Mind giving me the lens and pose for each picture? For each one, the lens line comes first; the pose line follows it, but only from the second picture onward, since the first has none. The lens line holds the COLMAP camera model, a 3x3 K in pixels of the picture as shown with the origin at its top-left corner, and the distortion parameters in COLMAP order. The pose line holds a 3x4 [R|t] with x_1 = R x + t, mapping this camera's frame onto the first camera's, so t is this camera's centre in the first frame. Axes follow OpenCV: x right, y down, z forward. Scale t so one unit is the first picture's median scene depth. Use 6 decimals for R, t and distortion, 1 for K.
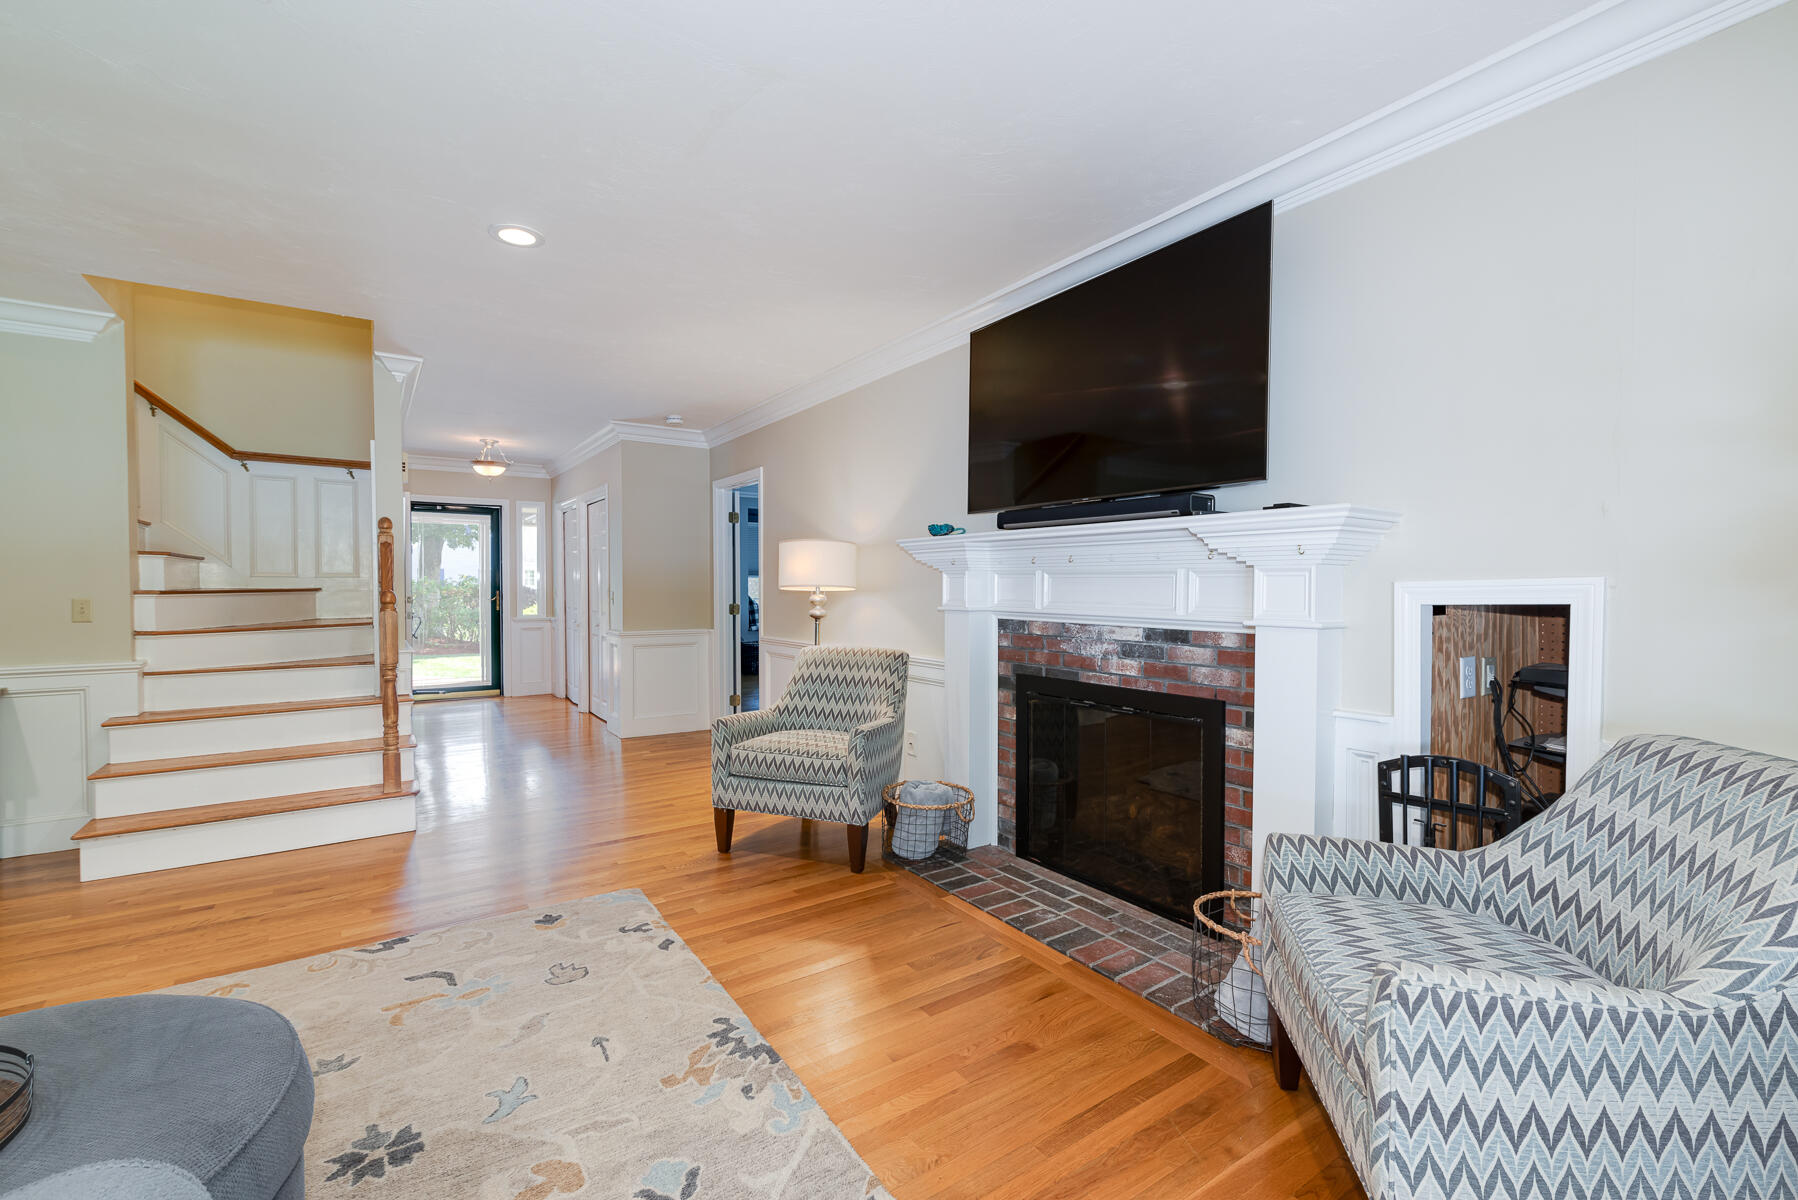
lens RADIAL K [[767.5, 0, 899.0], [0, 767.5, 600.0], [0, 0, 1]] dist [-0.001951, -0.000126]
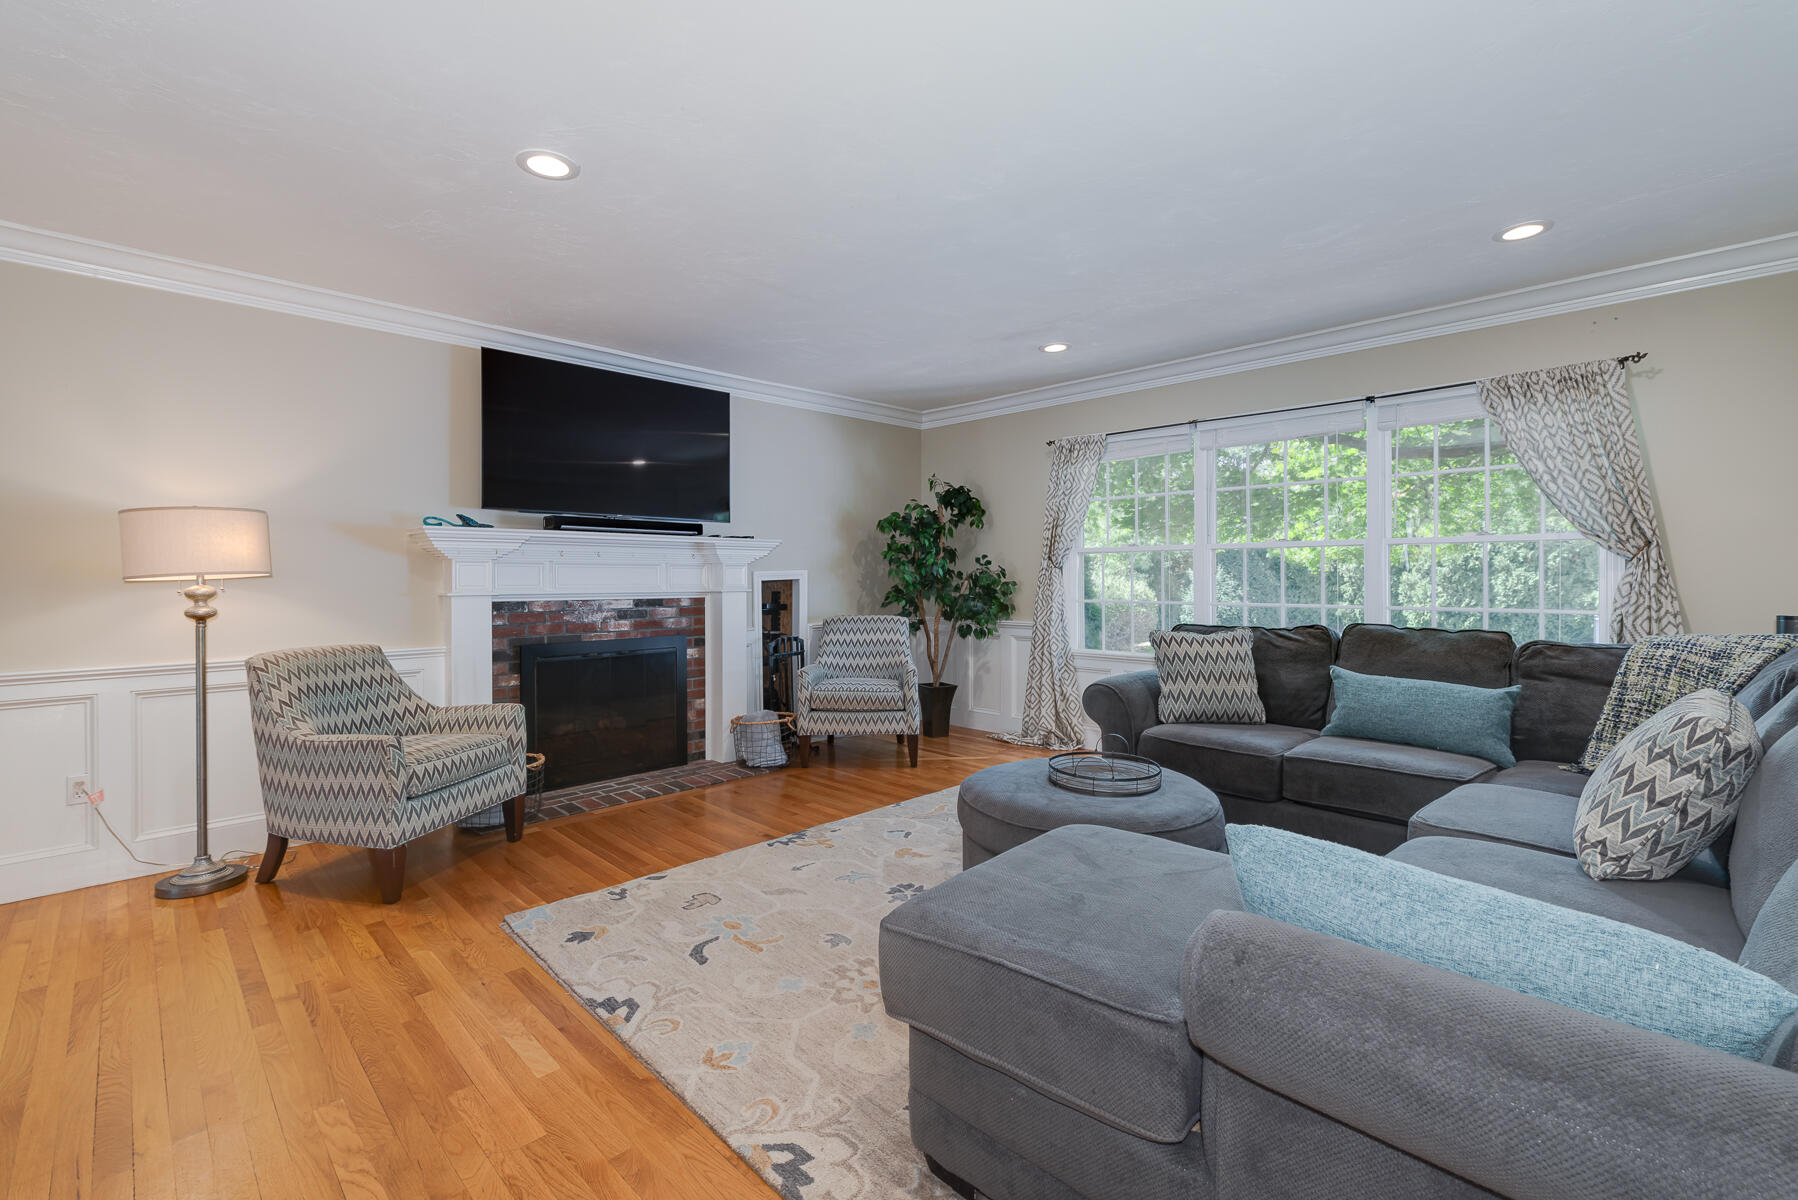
lens RADIAL K [[785.9, 0, 893.5], [0, 785.9, 579.1], [0, 0, 1]] dist [0.000396, -0.000124]
pose [[-0.182557, -0.004966, 0.983183, -1.371509], [0.021726, 0.999723, 0.009084, -0.008763], [-0.982955, 0.023019, -0.182399, 0.754458]]
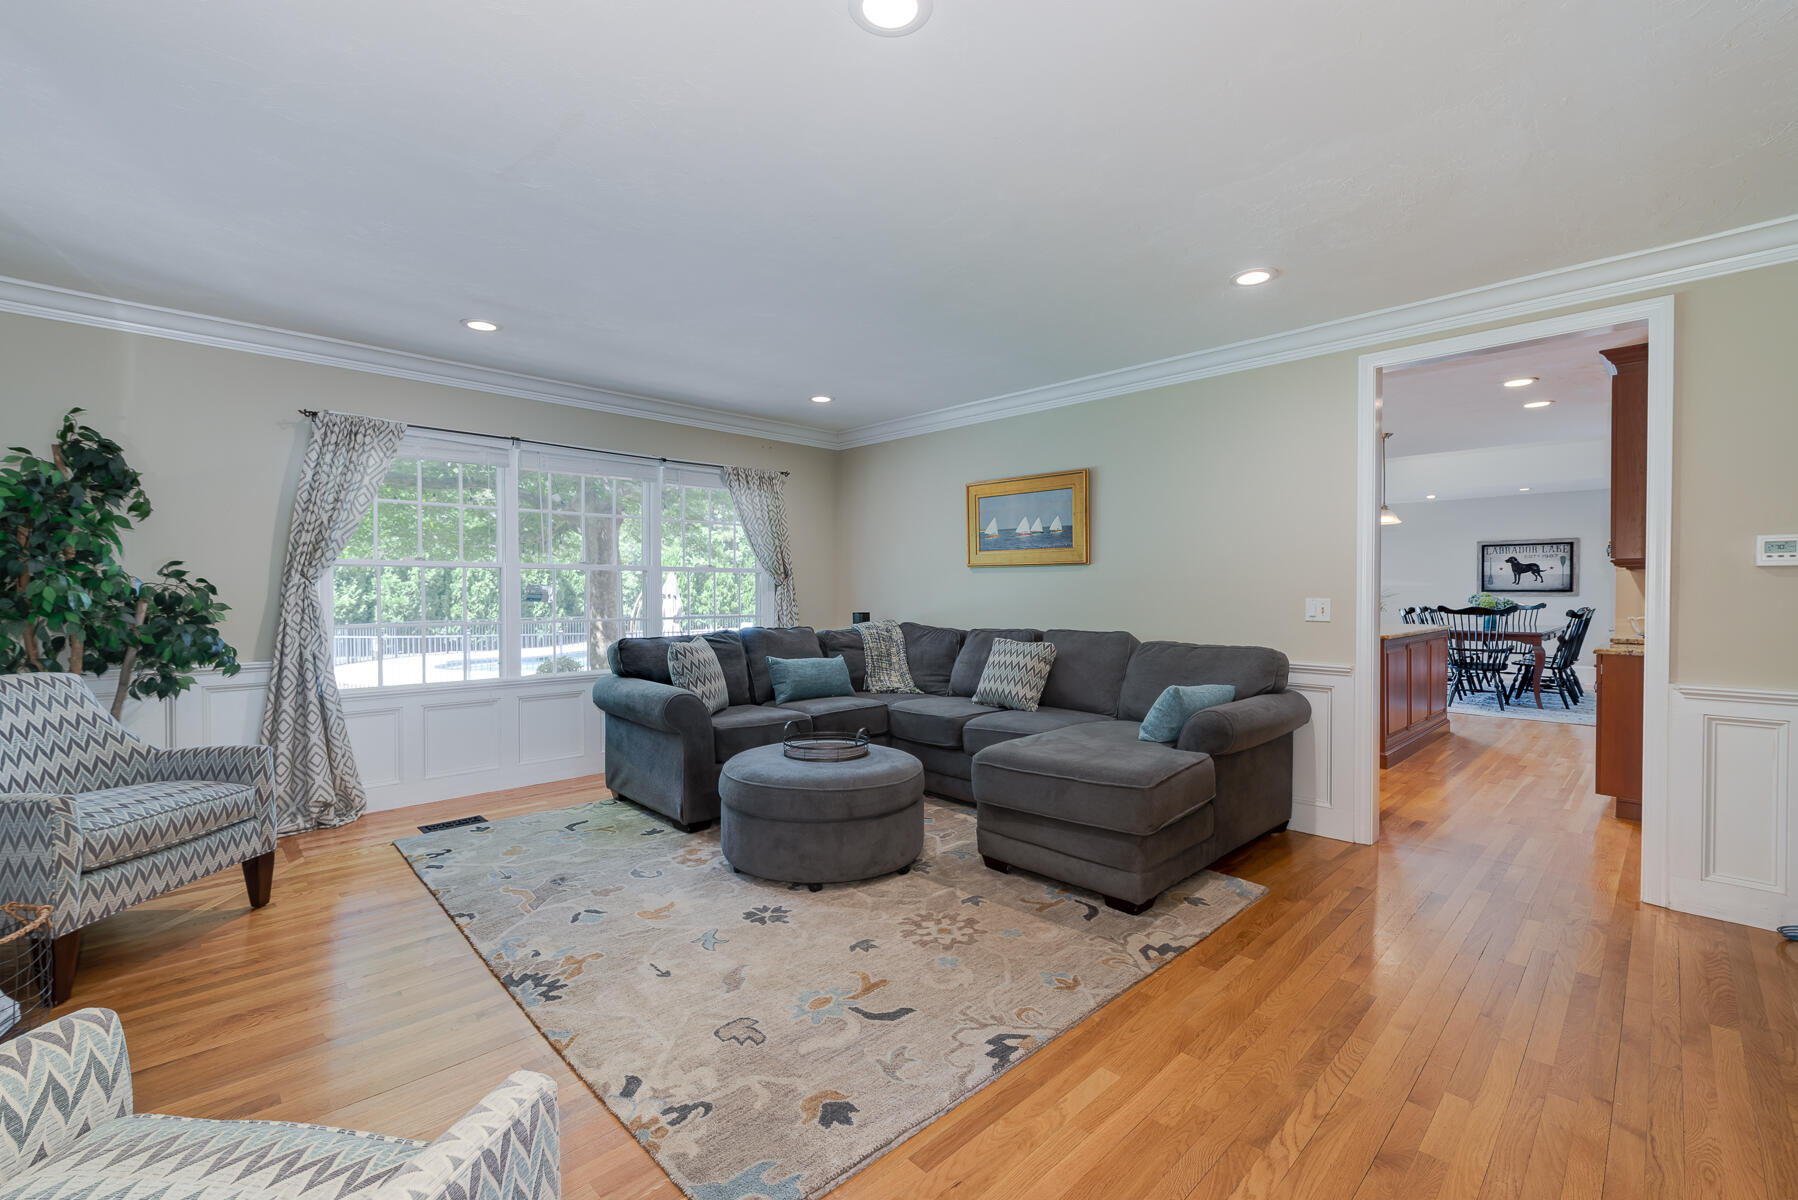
lens RADIAL K [[767.5, 0, 899.0], [0, 767.5, 600.0], [0, 0, 1]] dist [-0.001951, -0.000126]
pose [[-0.985088, 0.001403, -0.172045, -0.379306], [-0.003609, 0.999578, 0.028817, -0.023833], [0.172013, 0.029008, -0.984668, 1.538713]]
